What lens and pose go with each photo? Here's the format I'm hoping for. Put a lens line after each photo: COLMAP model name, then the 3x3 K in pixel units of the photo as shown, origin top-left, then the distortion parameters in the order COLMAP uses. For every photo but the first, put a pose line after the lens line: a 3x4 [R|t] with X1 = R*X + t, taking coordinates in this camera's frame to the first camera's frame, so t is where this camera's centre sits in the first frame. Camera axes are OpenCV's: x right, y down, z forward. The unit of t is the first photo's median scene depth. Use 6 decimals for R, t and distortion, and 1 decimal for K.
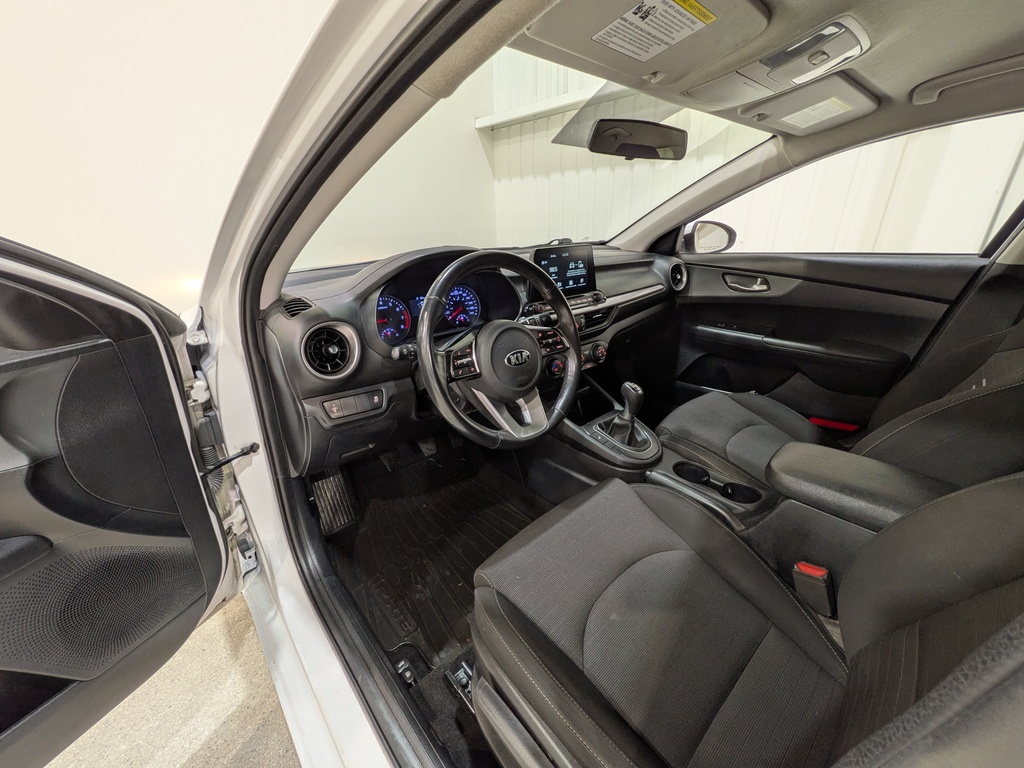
lens RADIAL K [[408.0, 0, 519.4], [0, 408.0, 380.5], [0, 0, 1]] dist [-0.001436, 0.000119]
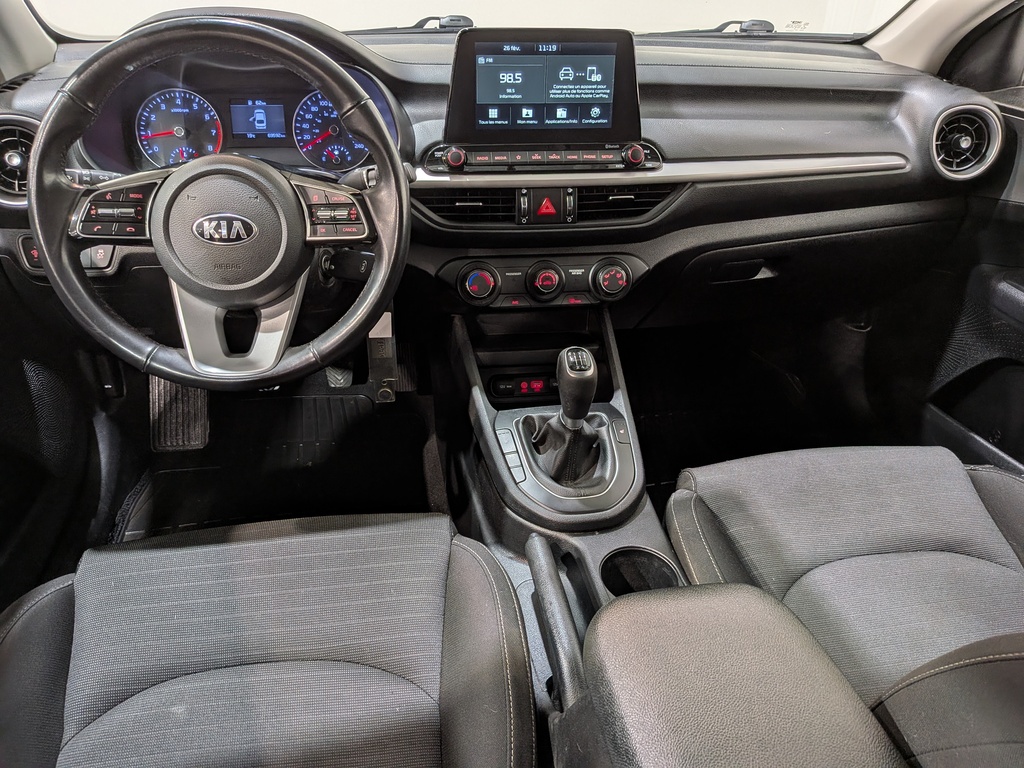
lens RADIAL K [[755.4, 0, 503.9], [0, 755.4, 405.4], [0, 0, 1]] dist [0.019654, -0.044976]
pose [[0.845456, 0.299208, -0.442356, 0.561029], [-0.231024, 0.951708, 0.202186, -0.082729], [0.481489, -0.068745, 0.873752, 0.192270]]
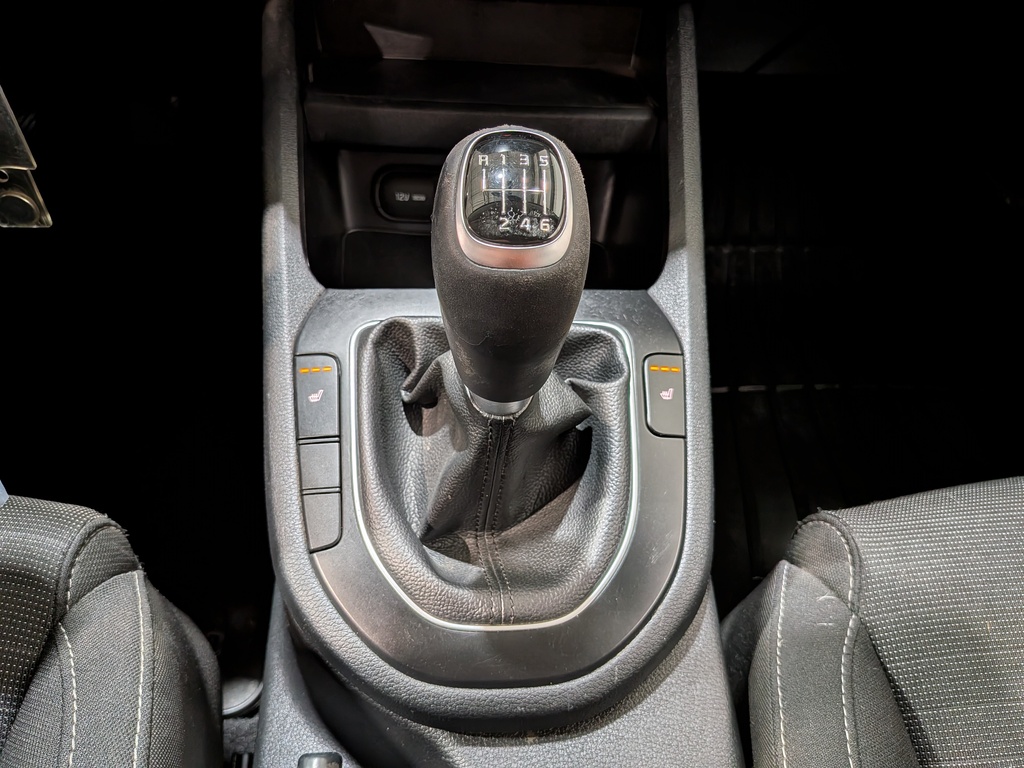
lens RADIAL K [[755.4, 0, 511.2], [0, 755.4, 382.8], [0, 0, 1]] dist [0.019654, -0.044976]
pose [[0.770226, 0.509993, -0.382960, 0.358149], [-0.294158, 0.816859, 0.496198, -0.041215], [0.565882, -0.269534, 0.779185, 0.769517]]
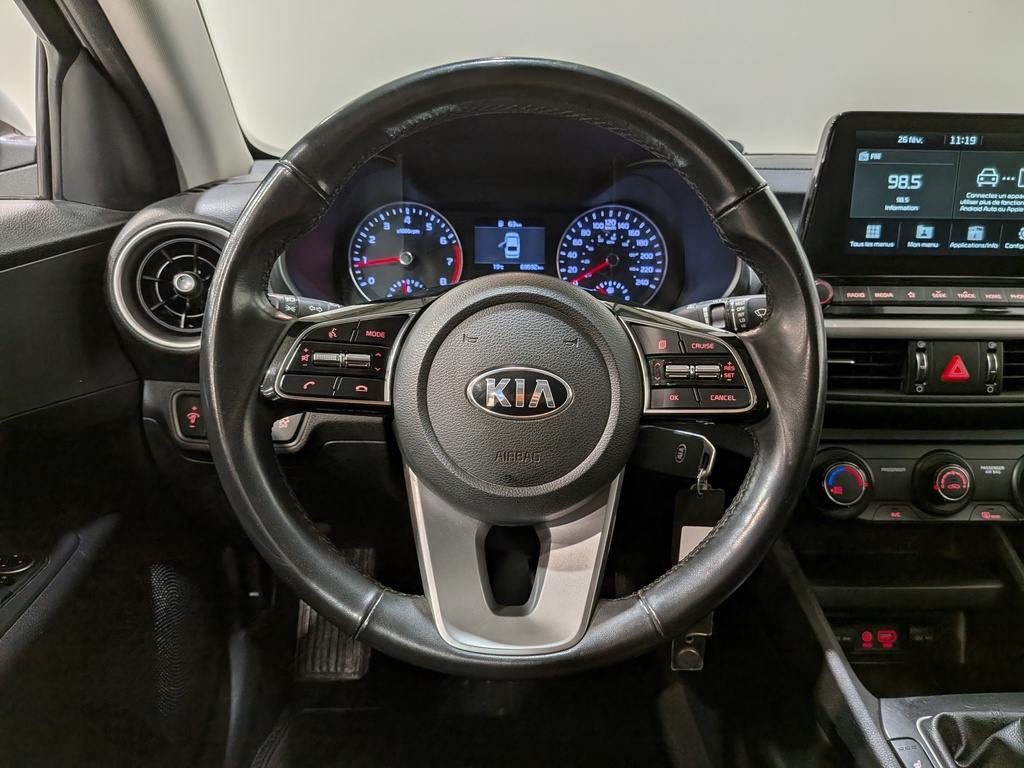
lens RADIAL K [[755.4, 0, 525.4], [0, 755.4, 393.8], [0, 0, 1]] dist [0.019654, -0.044976]
pose [[0.777248, 0.211583, -0.592553, 0.229677], [-0.256775, 0.966436, 0.008276, -0.040534], [0.574415, 0.145720, 0.805489, 0.366804]]
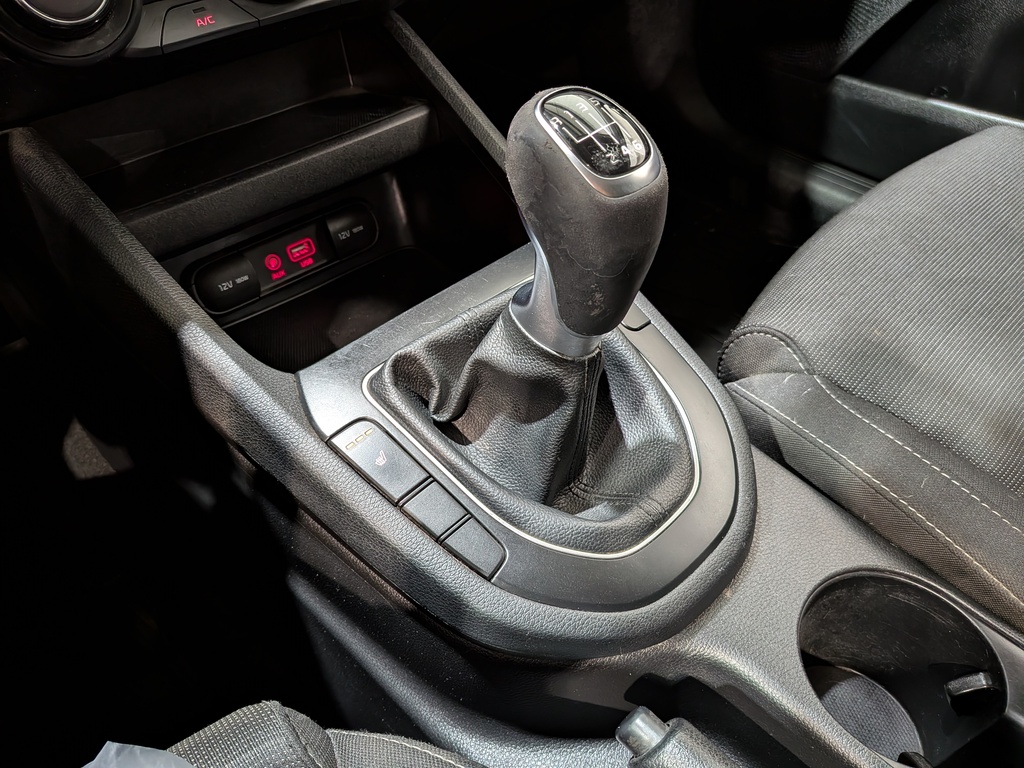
lens RADIAL K [[755.4, 0, 508.0], [0, 755.4, 389.0], [0, 0, 1]] dist [0.019654, -0.044976]
pose [[0.999225, -0.010264, 0.038008, 0.225731], [-0.005330, 0.921257, 0.388917, -0.002943], [-0.039007, -0.388818, 0.920488, 0.700852]]
